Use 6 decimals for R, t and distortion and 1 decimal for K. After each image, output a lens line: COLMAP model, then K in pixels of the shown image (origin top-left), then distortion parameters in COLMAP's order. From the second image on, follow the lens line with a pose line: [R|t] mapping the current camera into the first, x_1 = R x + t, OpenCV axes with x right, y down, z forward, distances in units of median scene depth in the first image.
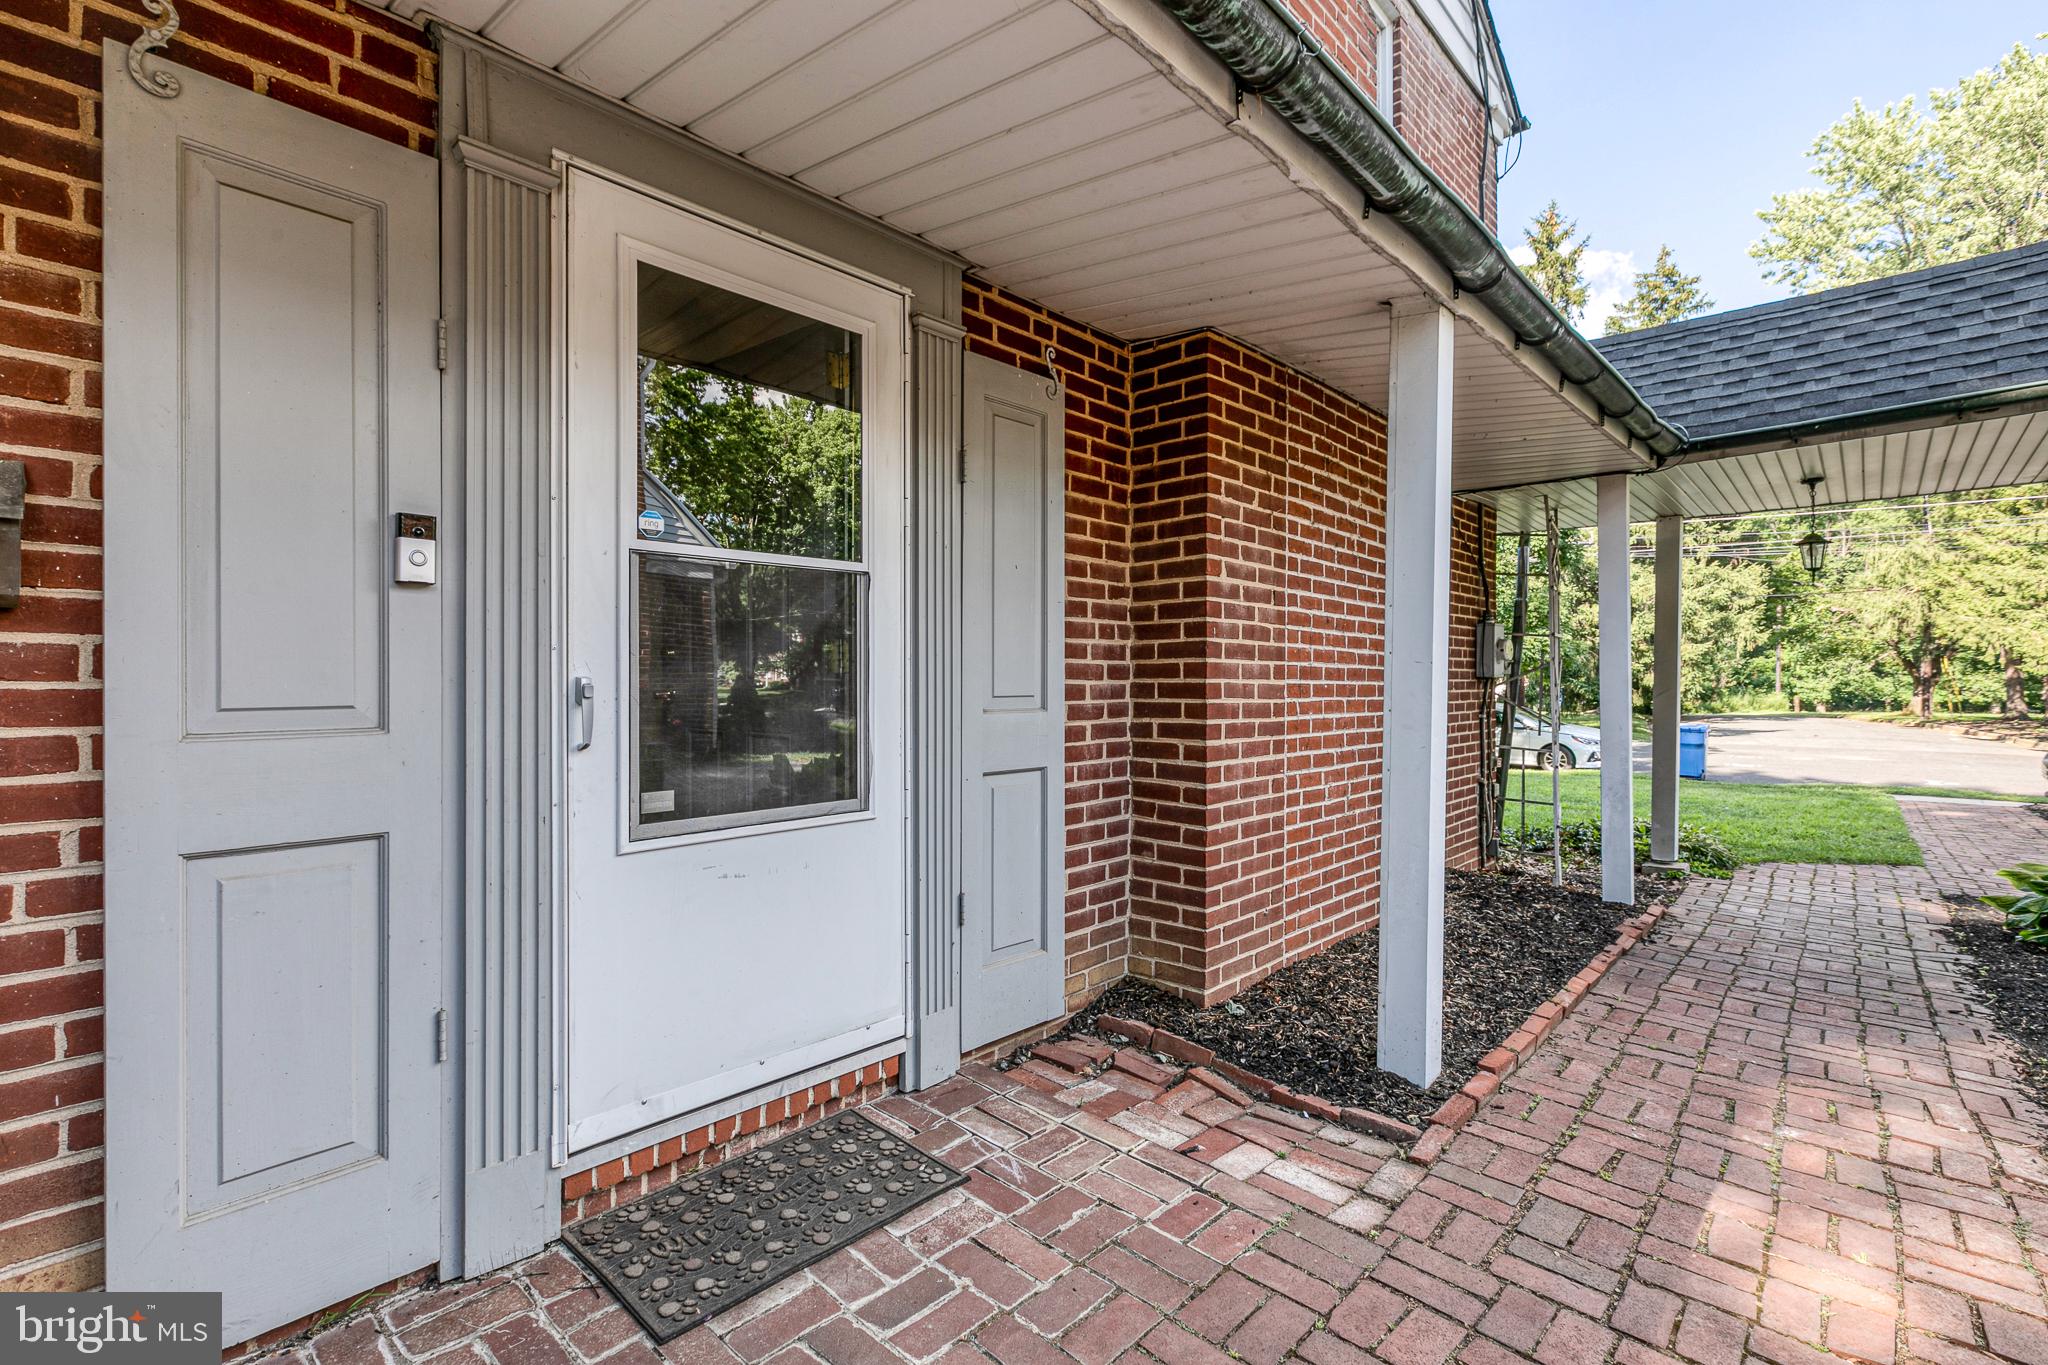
lens RADIAL K [[924.8, 0, 1012.4], [0, 924.8, 681.1], [0, 0, 1]] dist [0.000505, -0.000171]
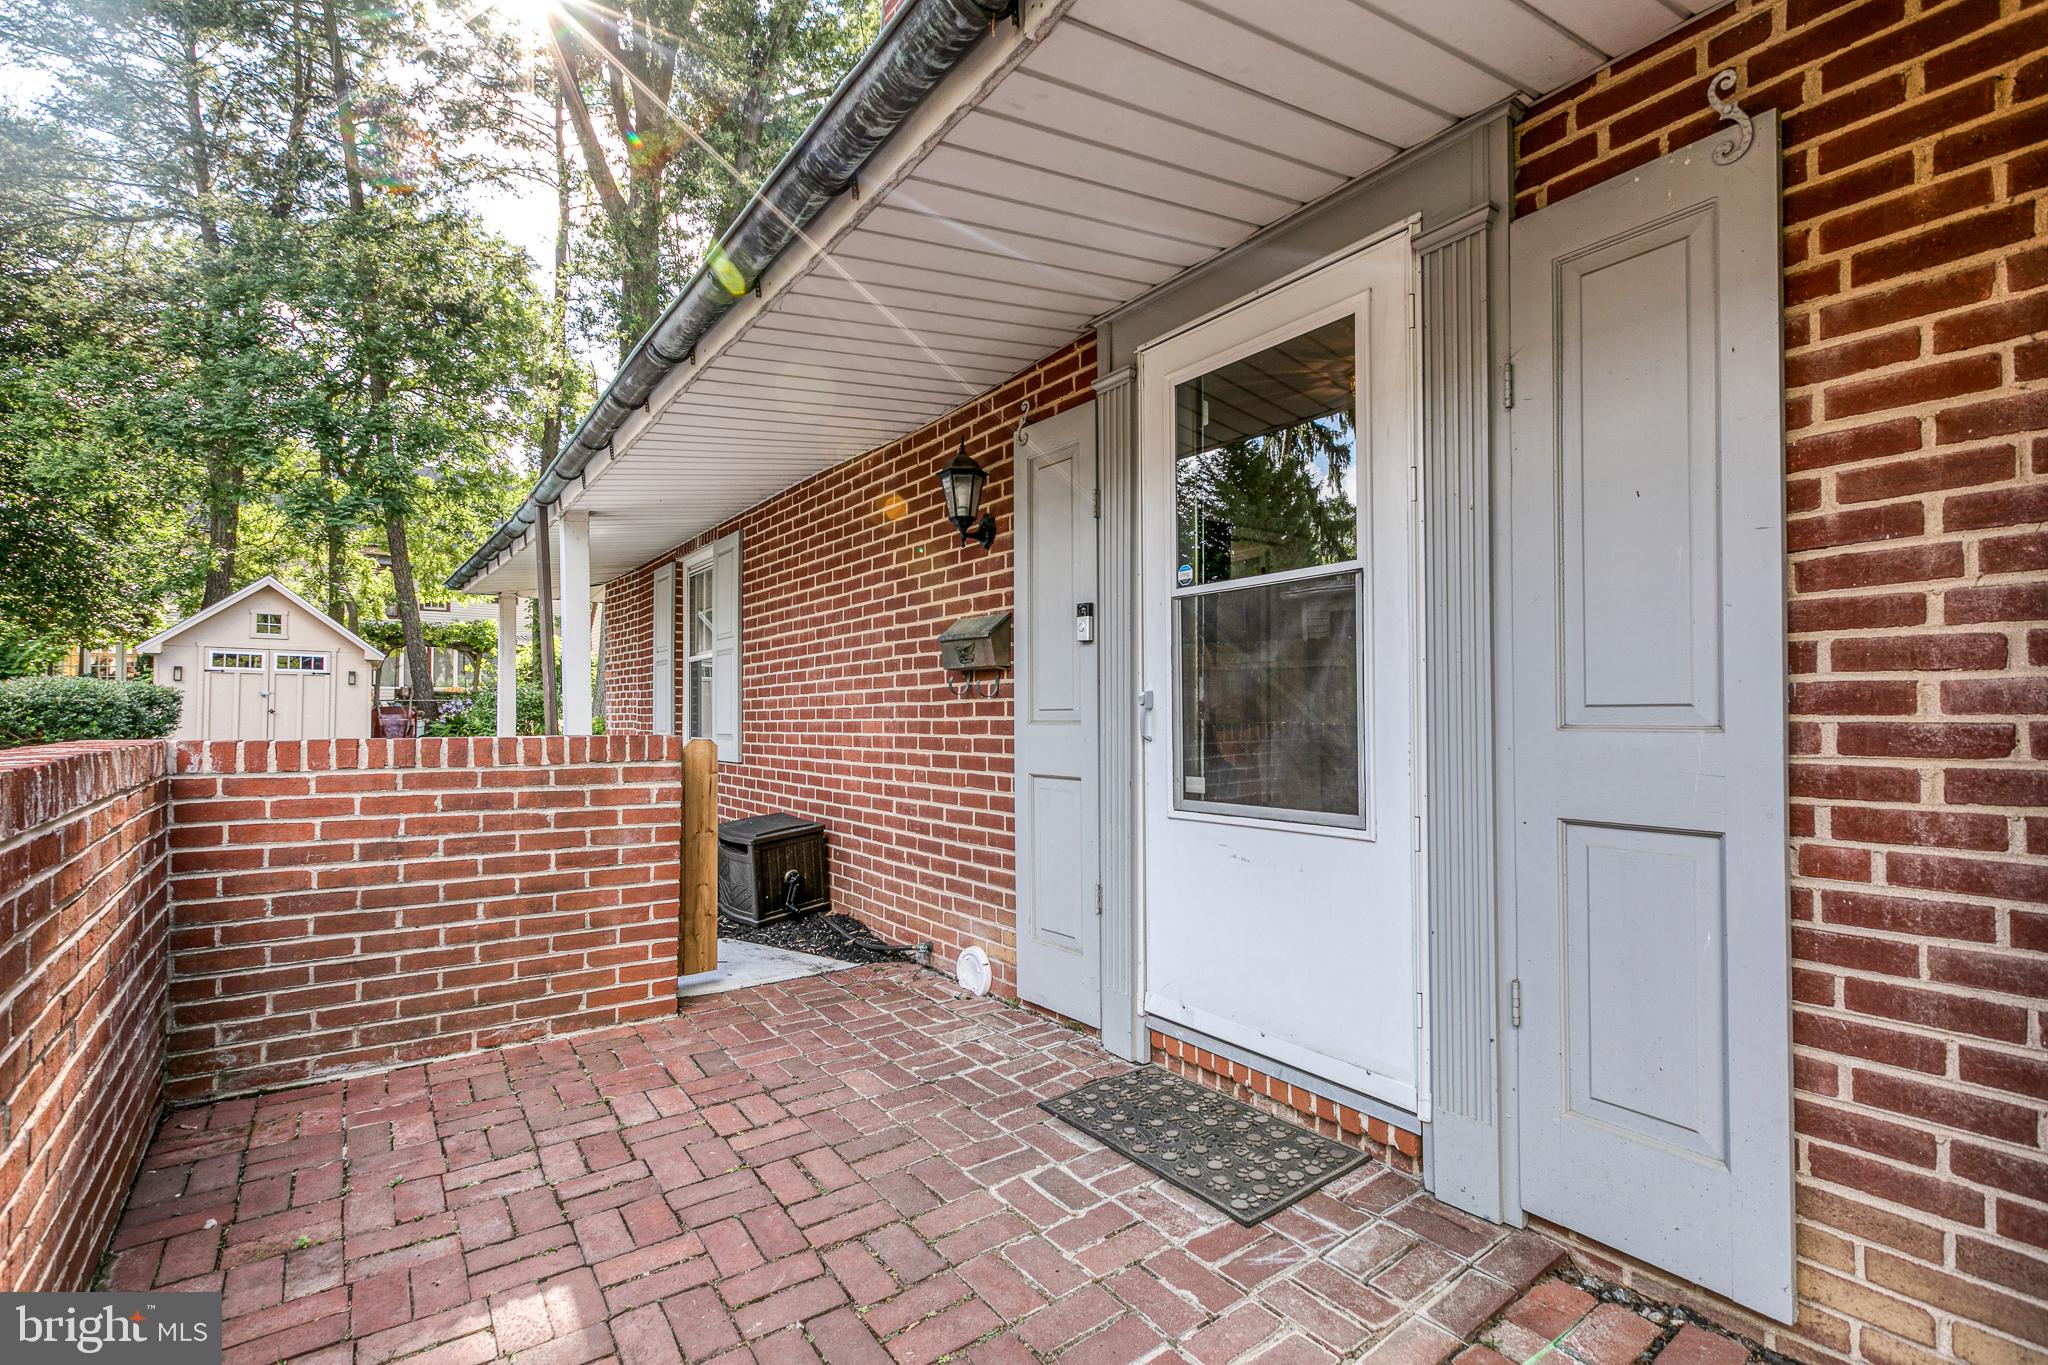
lens RADIAL K [[924.8, 0, 1012.0], [0, 924.8, 697.3], [0, 0, 1]] dist [0.000505, -0.000171]
pose [[-0.190877, -0.015835, -0.981486, 0.843110], [0.003060, 0.999855, -0.016727, 0.024942], [0.981609, -0.006196, -0.190801, 0.879729]]
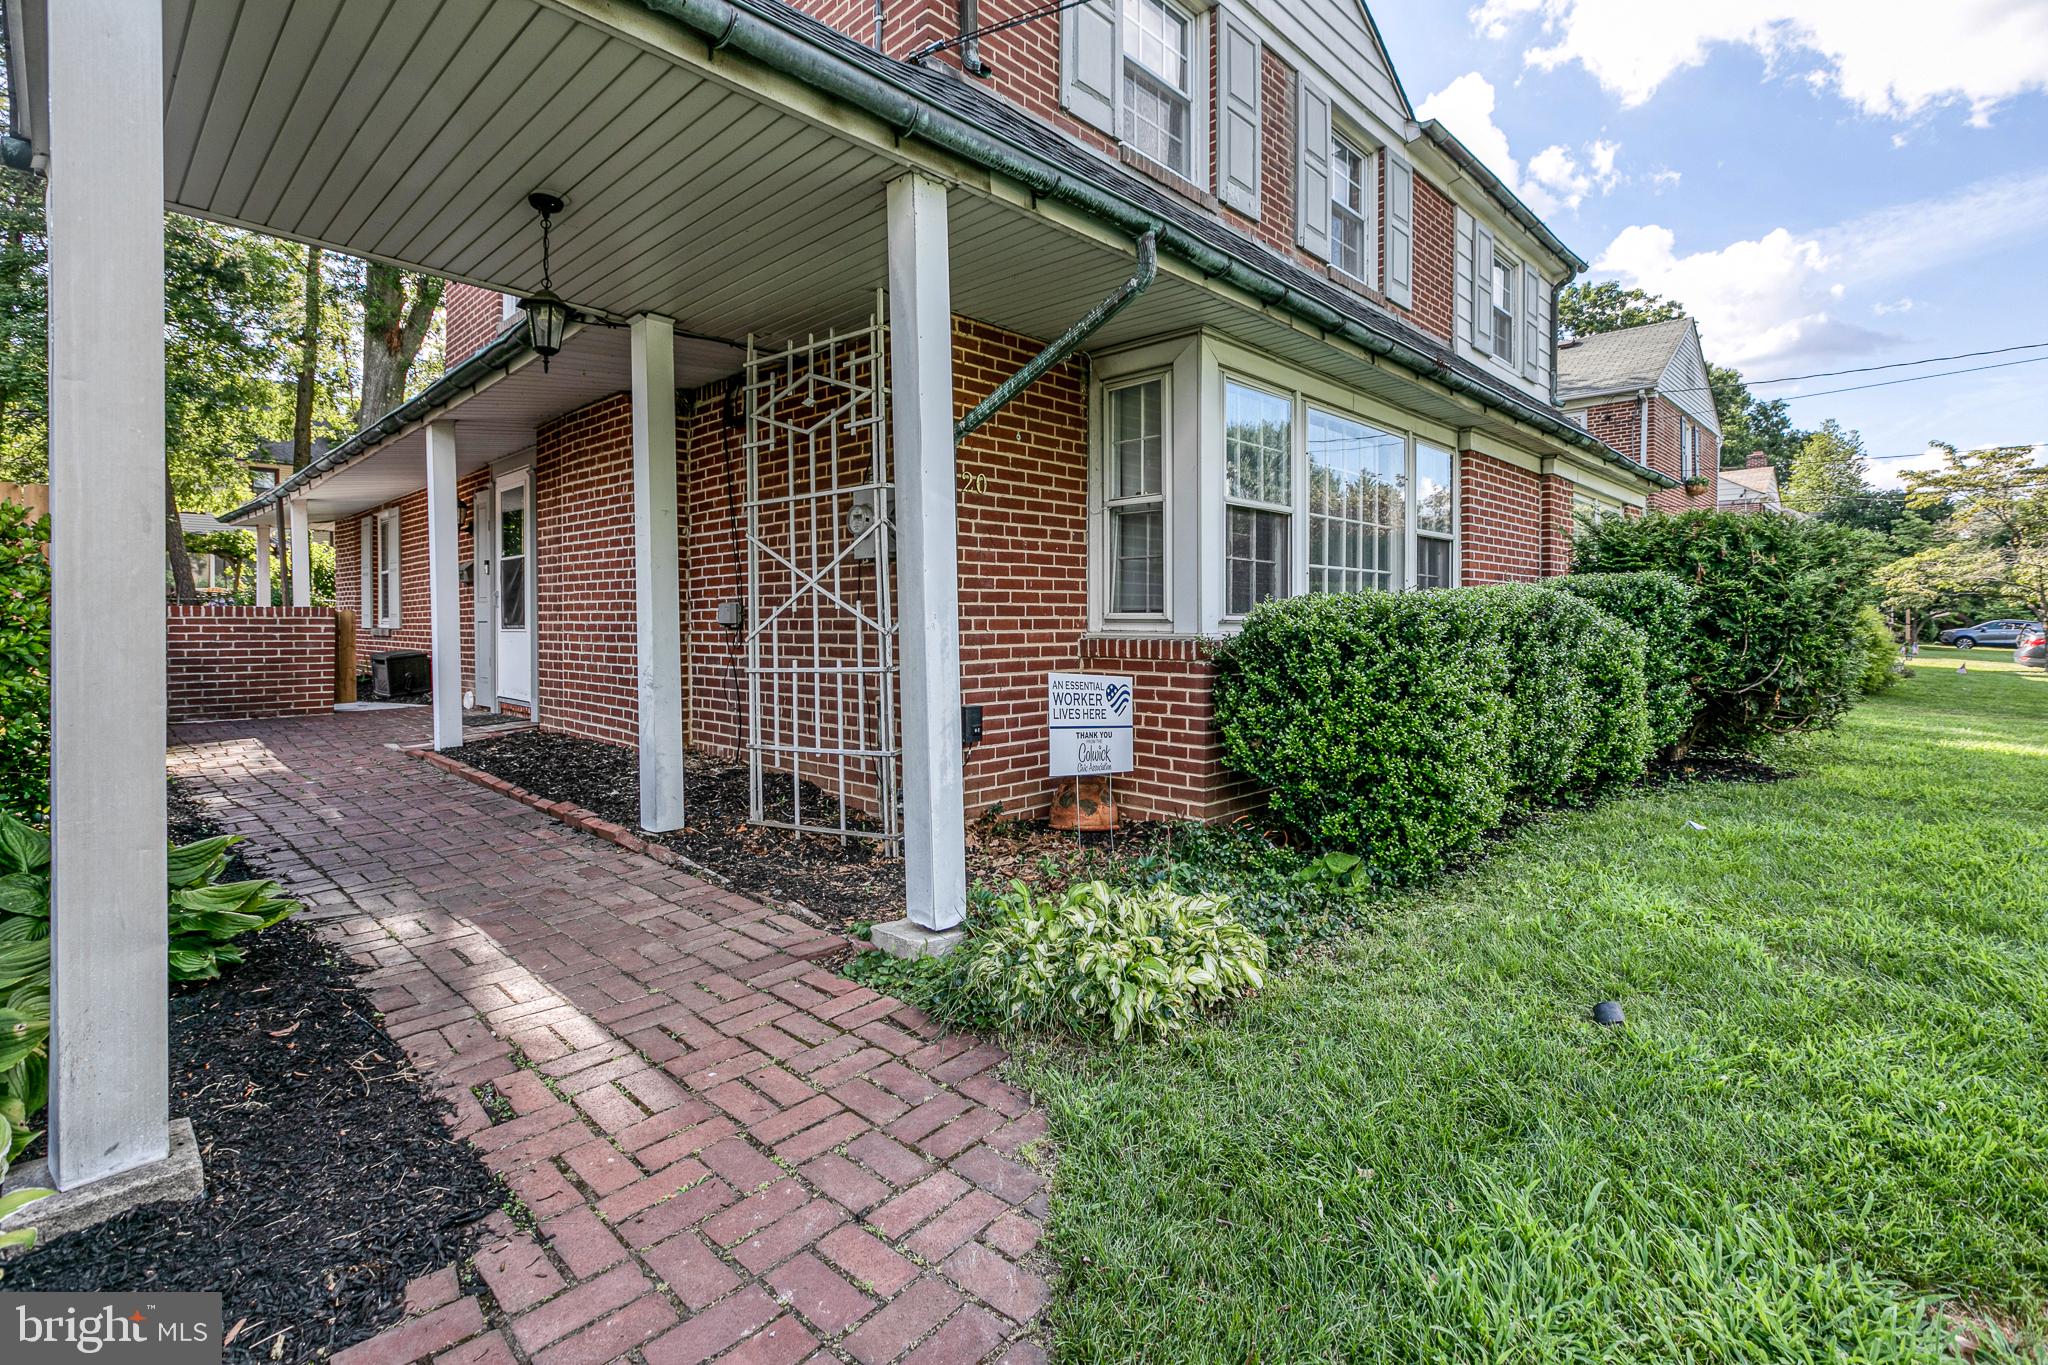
lens RADIAL K [[924.8, 0, 1009.2], [0, 924.8, 626.8], [0, 0, 1]] dist [0.000505, -0.000171]
pose [[-0.018641, 0.010702, -0.999769, 1.499915], [0.002790, 0.999939, 0.010652, 0.047298], [0.999822, -0.002591, -0.018670, 1.437342]]
